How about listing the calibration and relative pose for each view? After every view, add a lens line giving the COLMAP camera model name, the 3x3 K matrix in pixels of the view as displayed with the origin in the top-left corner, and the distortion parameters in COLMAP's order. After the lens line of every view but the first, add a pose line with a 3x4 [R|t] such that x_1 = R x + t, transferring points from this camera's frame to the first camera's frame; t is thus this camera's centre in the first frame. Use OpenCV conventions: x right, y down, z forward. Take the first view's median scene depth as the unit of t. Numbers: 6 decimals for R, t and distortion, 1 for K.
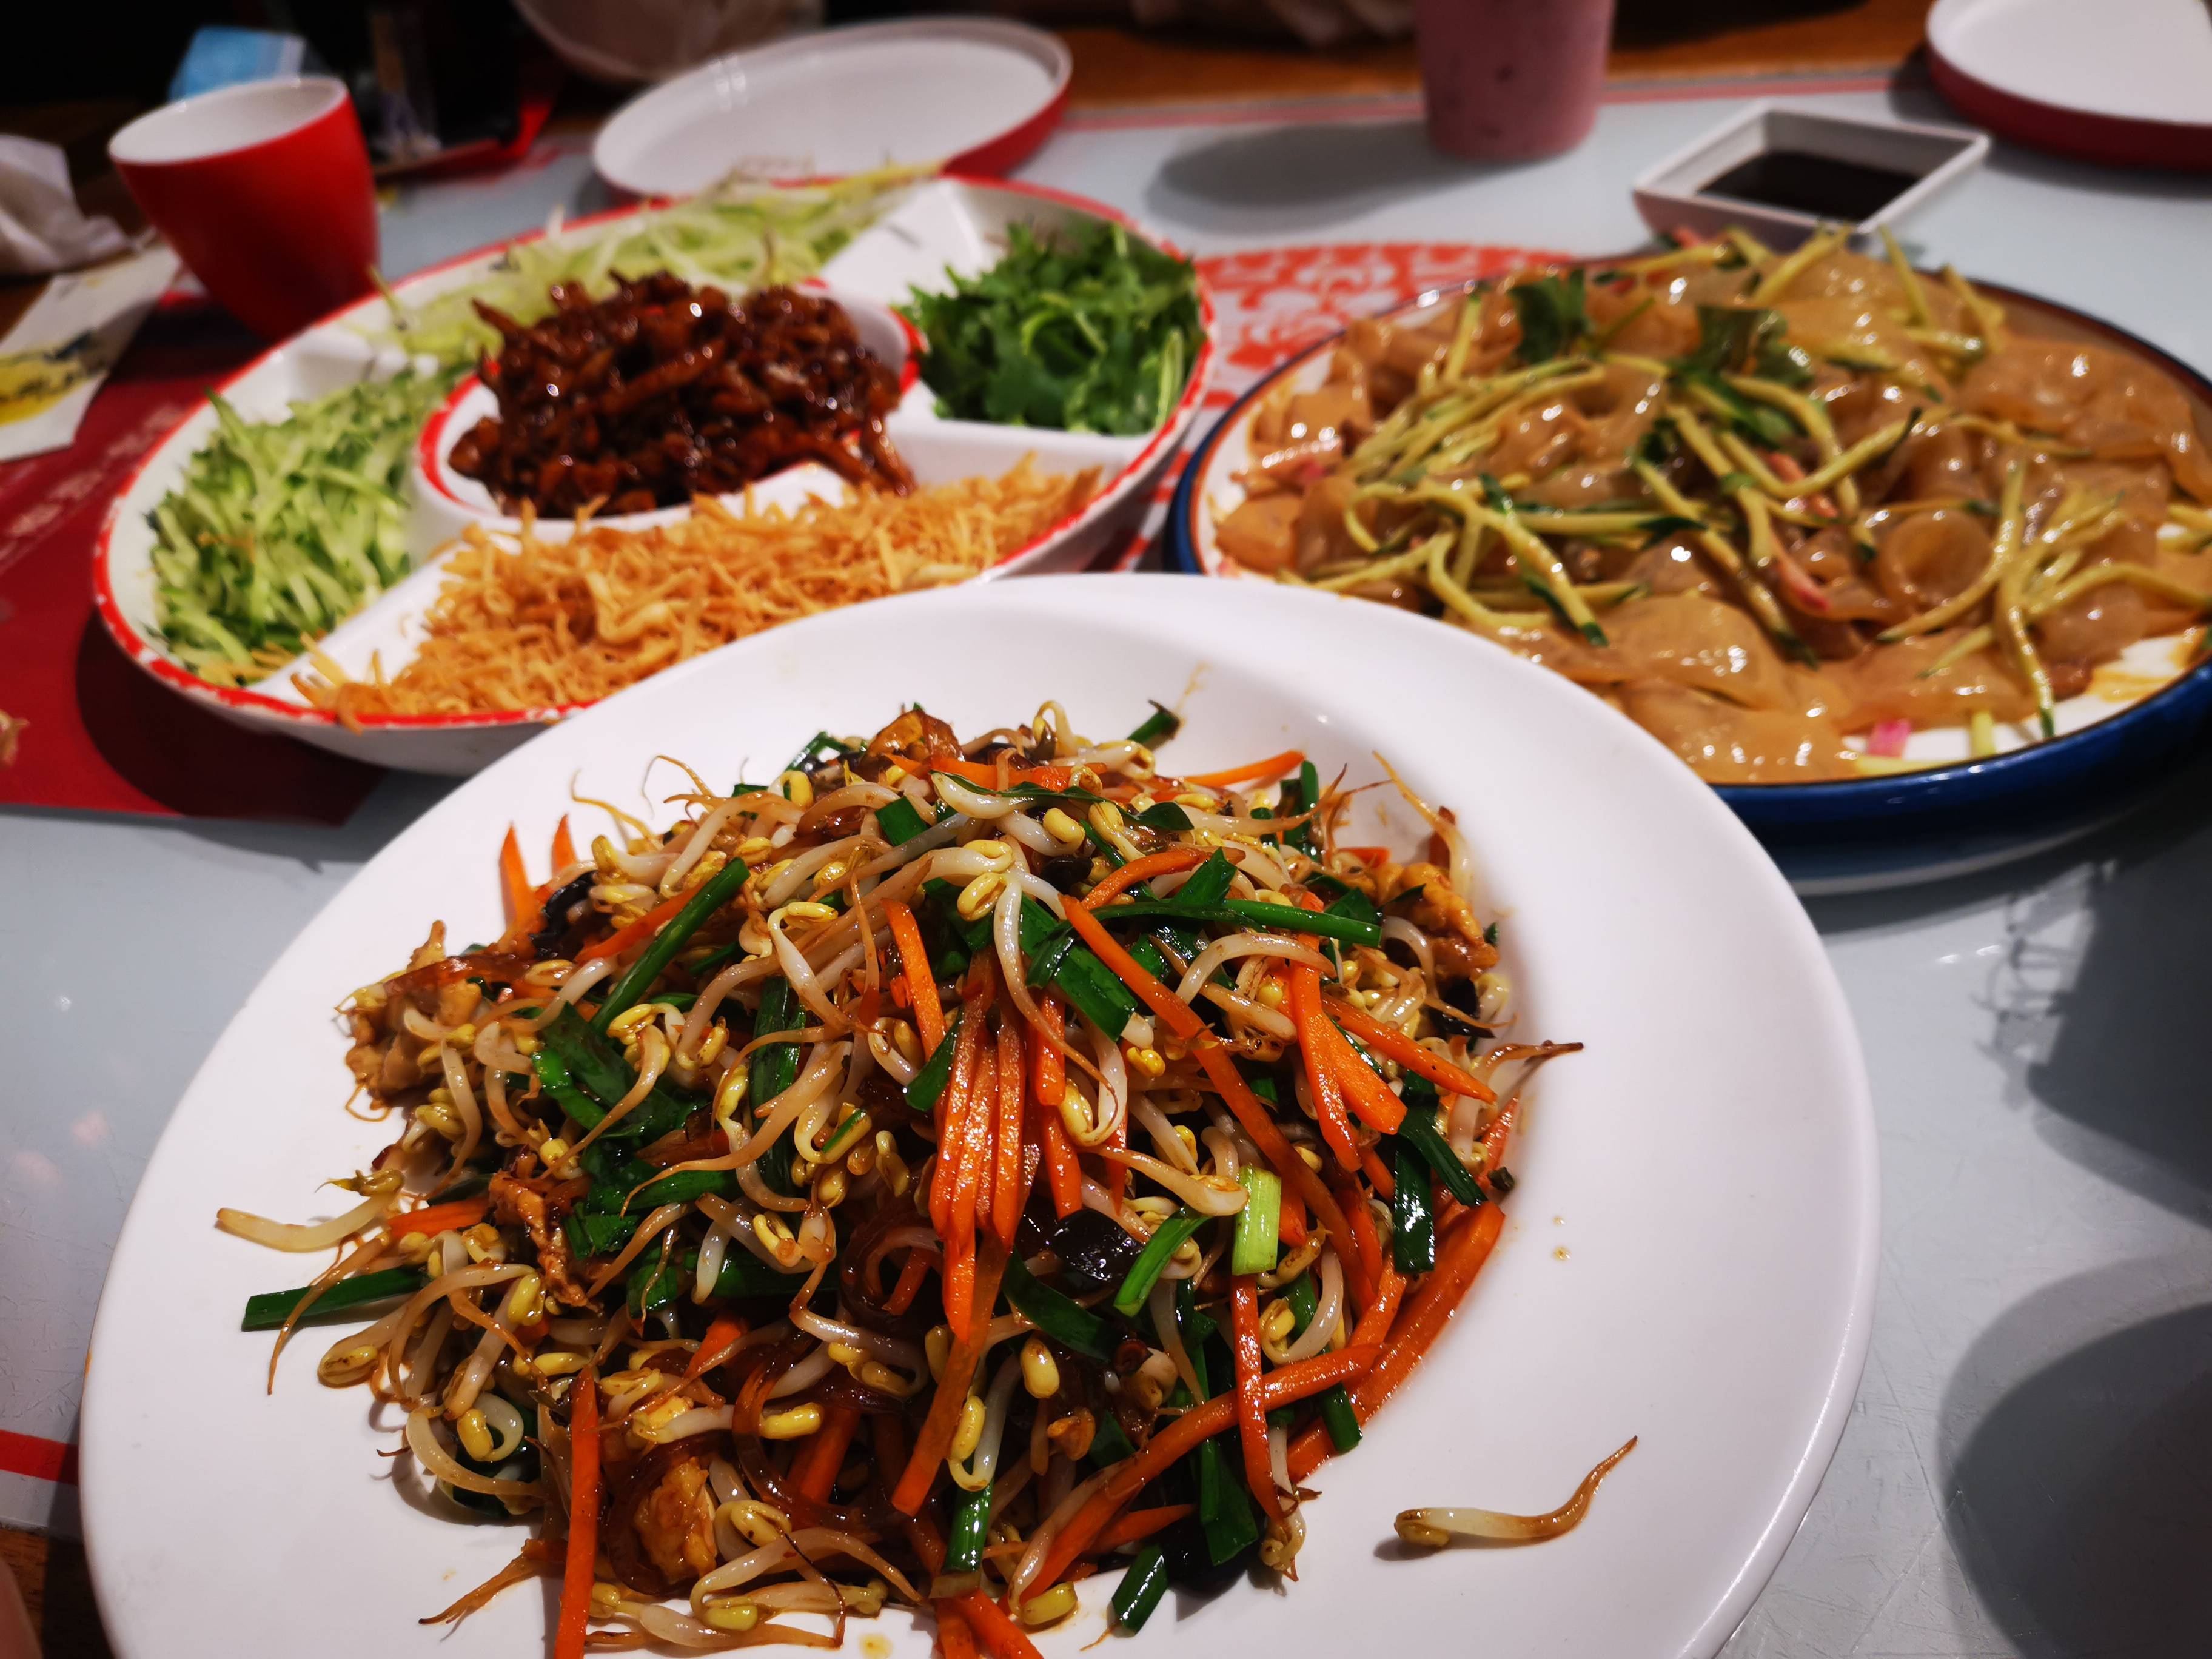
lens RADIAL K [[1708.8, 0, 1106.0], [0, 1708.8, 829.5], [0, 0, 1]] dist [0.005607, 0.008185]
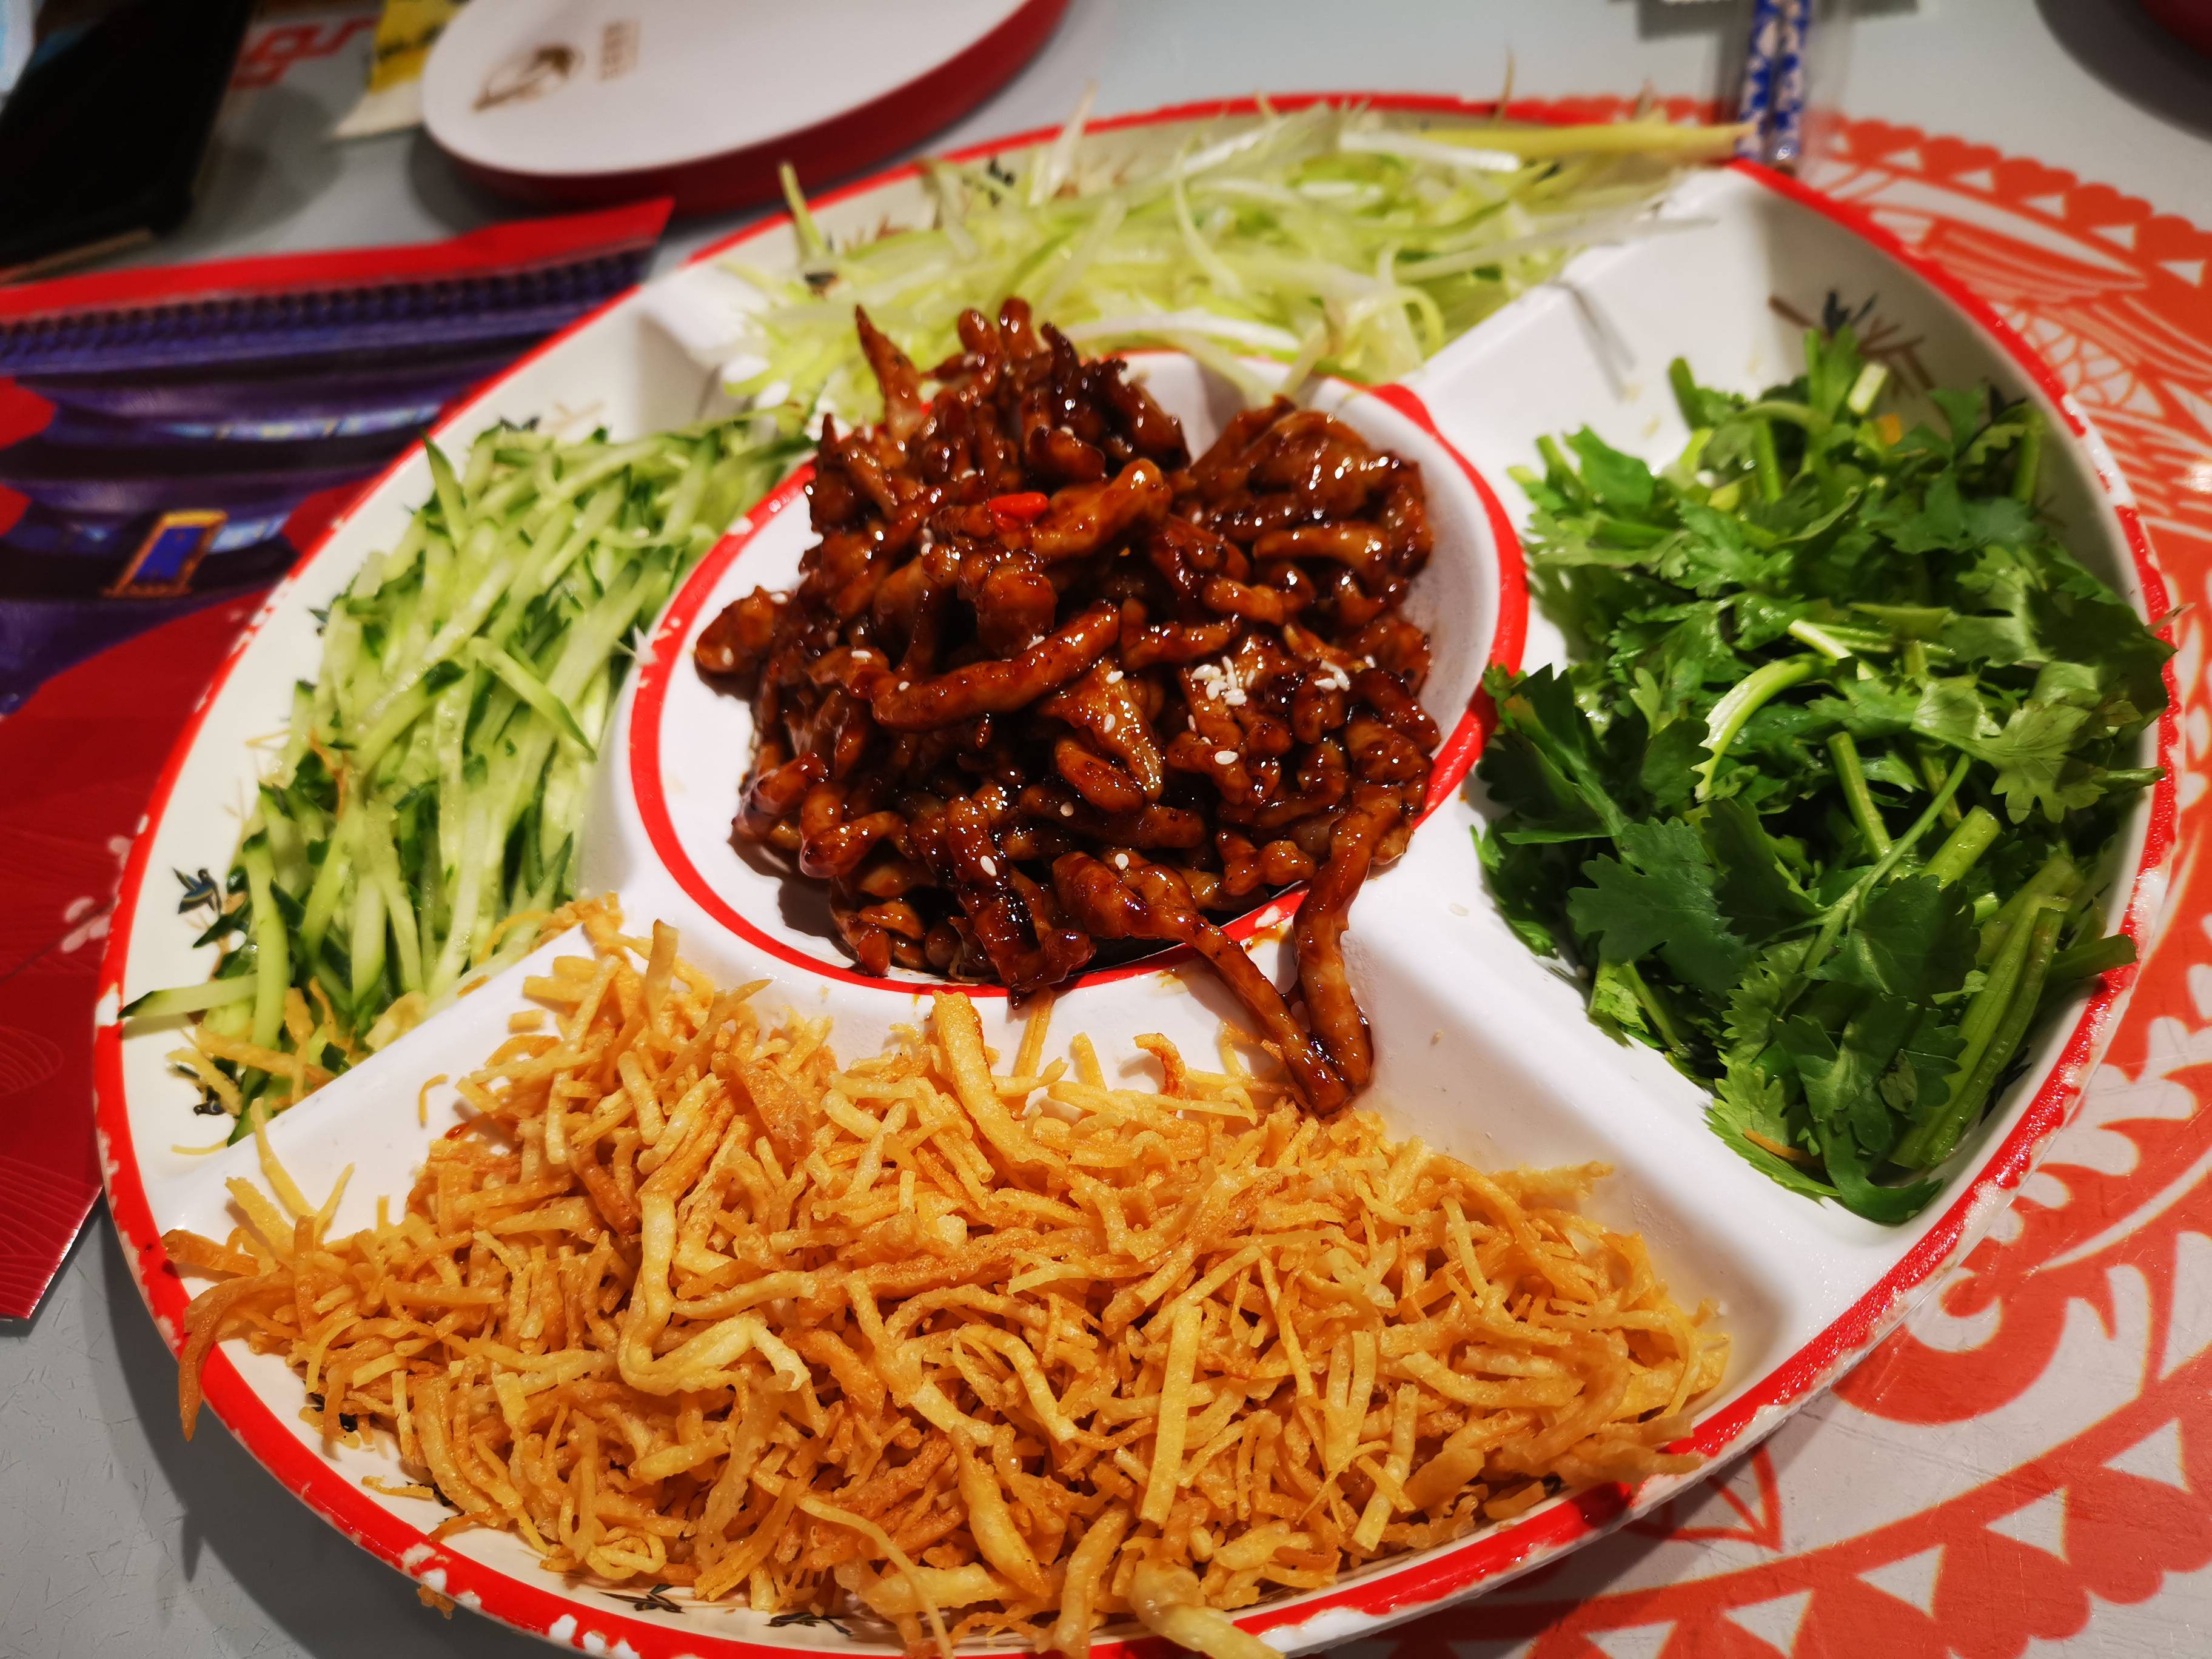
lens RADIAL K [[1708.8, 0, 1106.0], [0, 1708.8, 829.5], [0, 0, 1]] dist [0.005607, 0.008185]
pose [[0.885735, 0.287861, -0.364155, -0.024638], [-0.194343, 0.942395, 0.272254, -0.369350], [0.421549, -0.170374, 0.890657, 0.549790]]
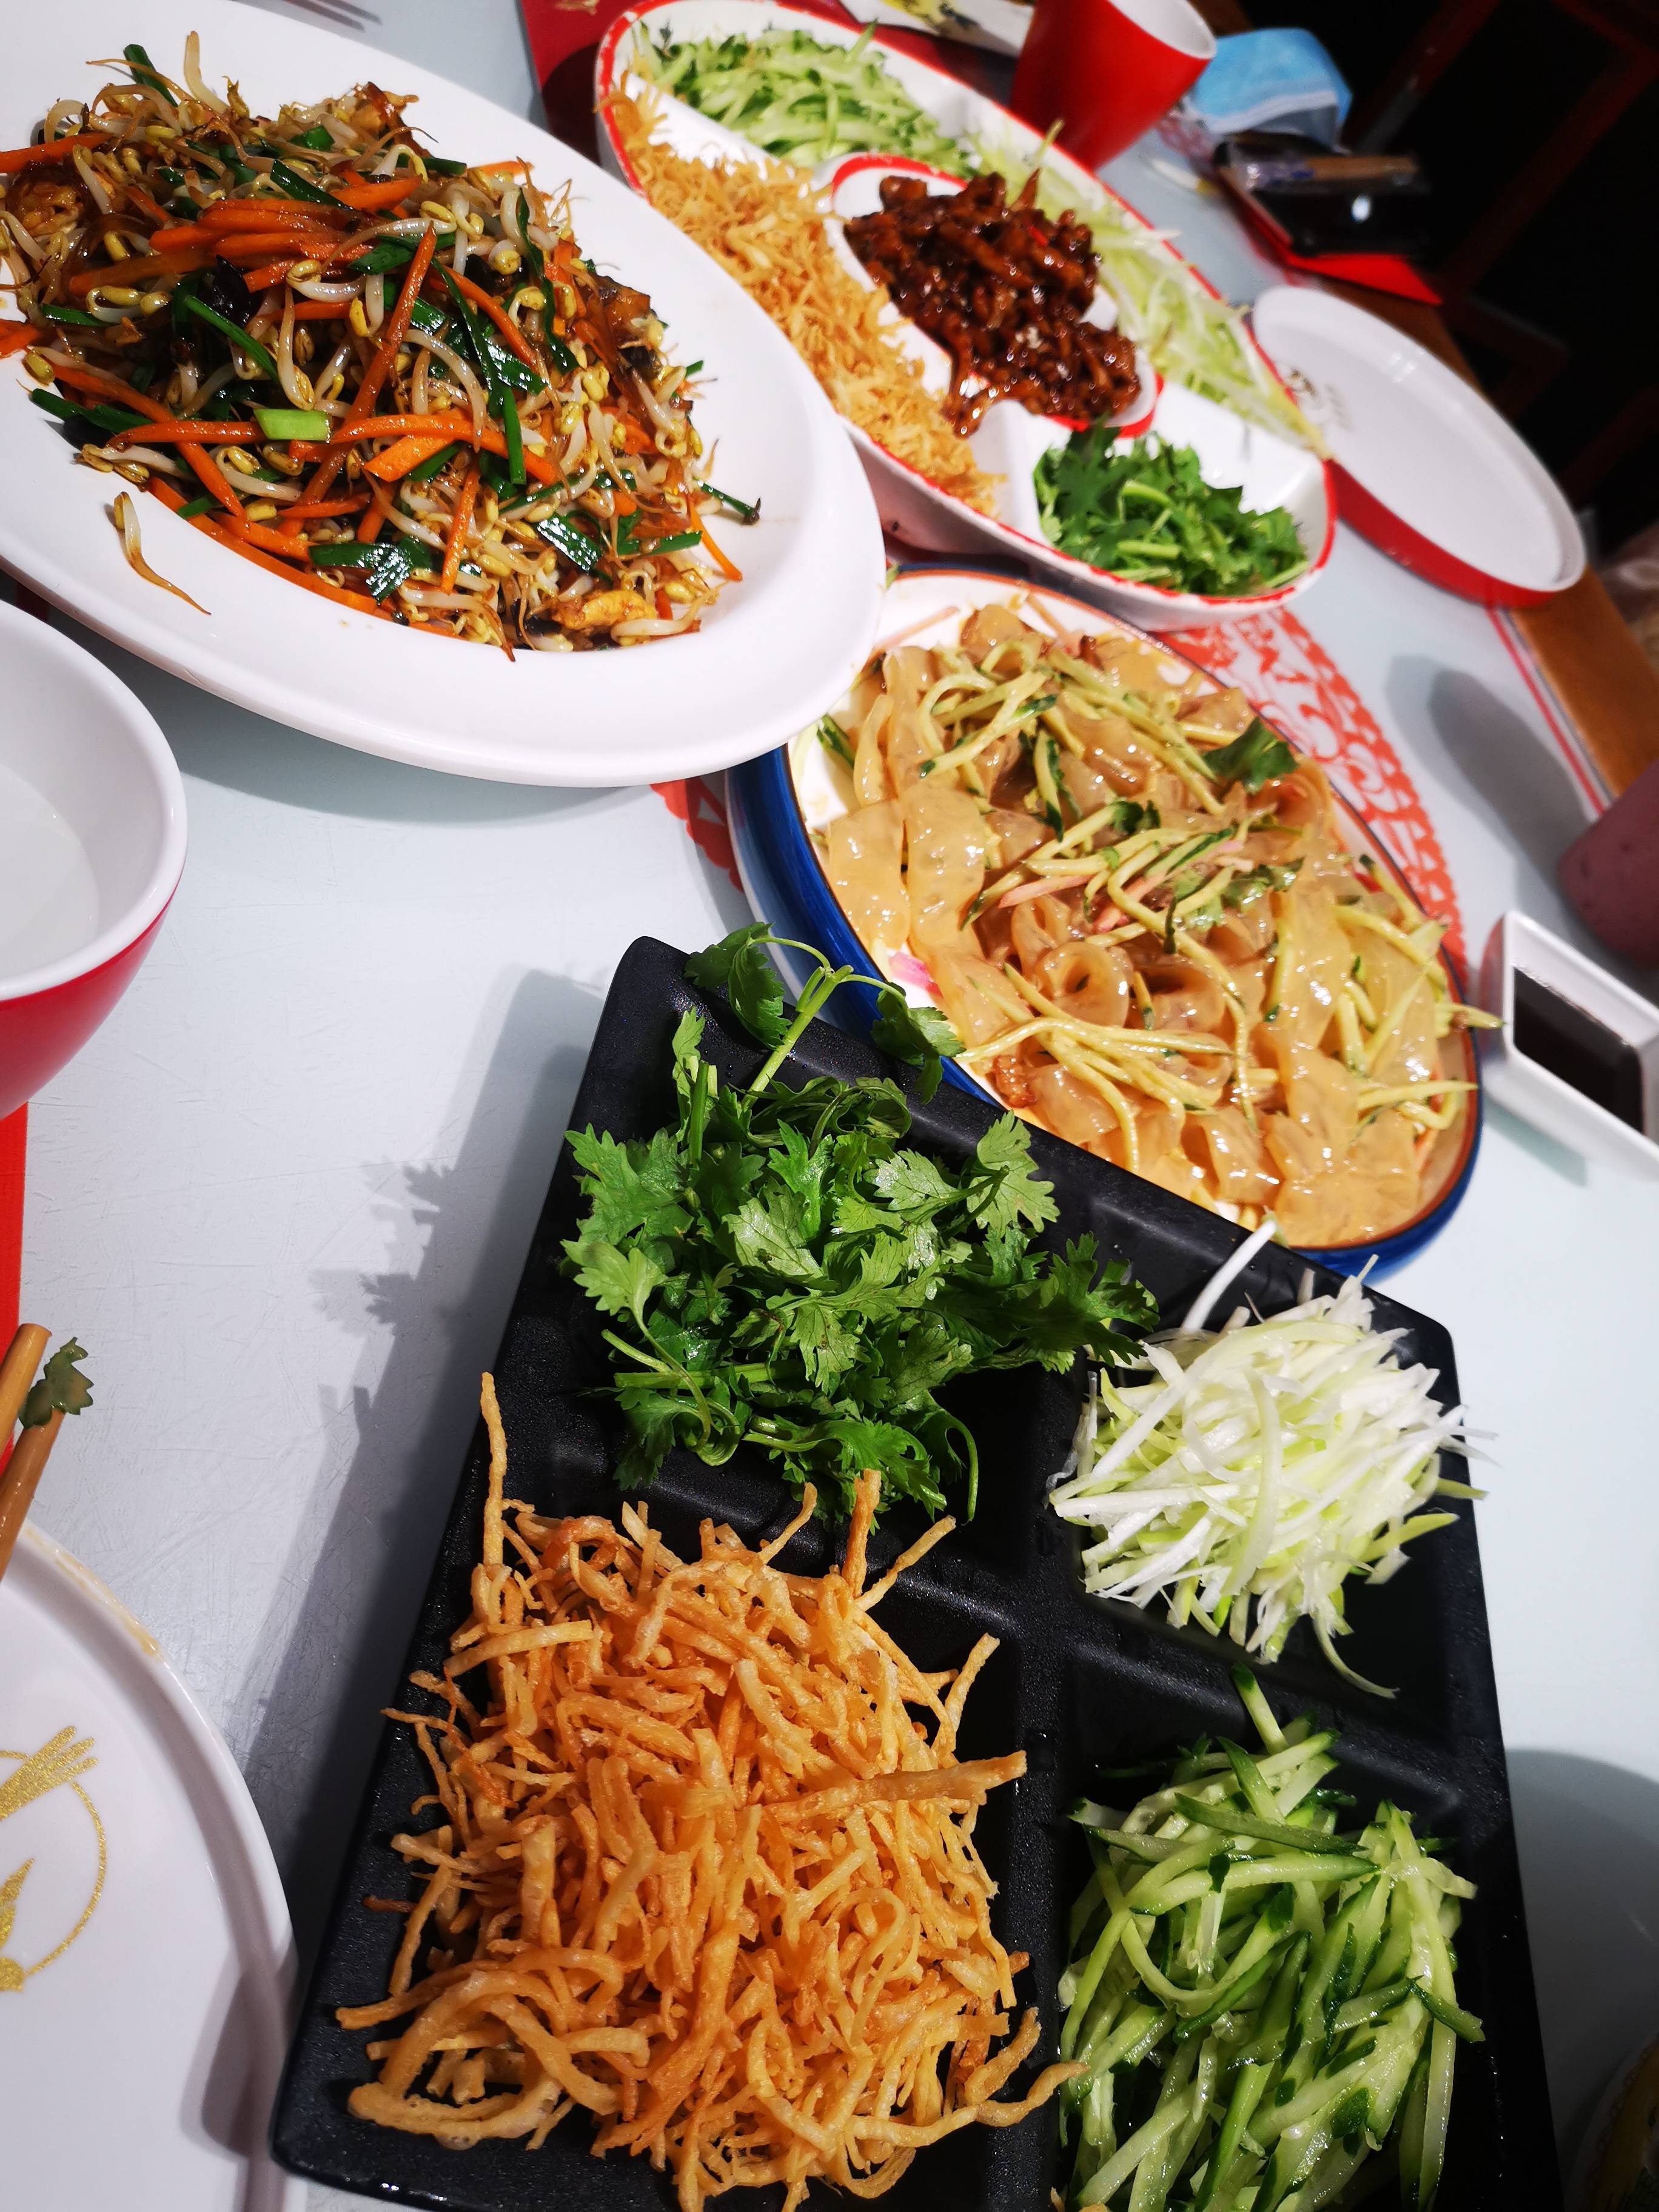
lens RADIAL K [[1708.8, 0, 829.5], [0, 1708.8, 1106.0], [0, 0, 1]] dist [0.005607, 0.008185]
pose [[0.339712, 0.904892, -0.256452, 0.616086], [-0.909880, 0.385229, 0.154002, -0.111119], [0.238148, 0.181024, 0.954210, -0.140721]]
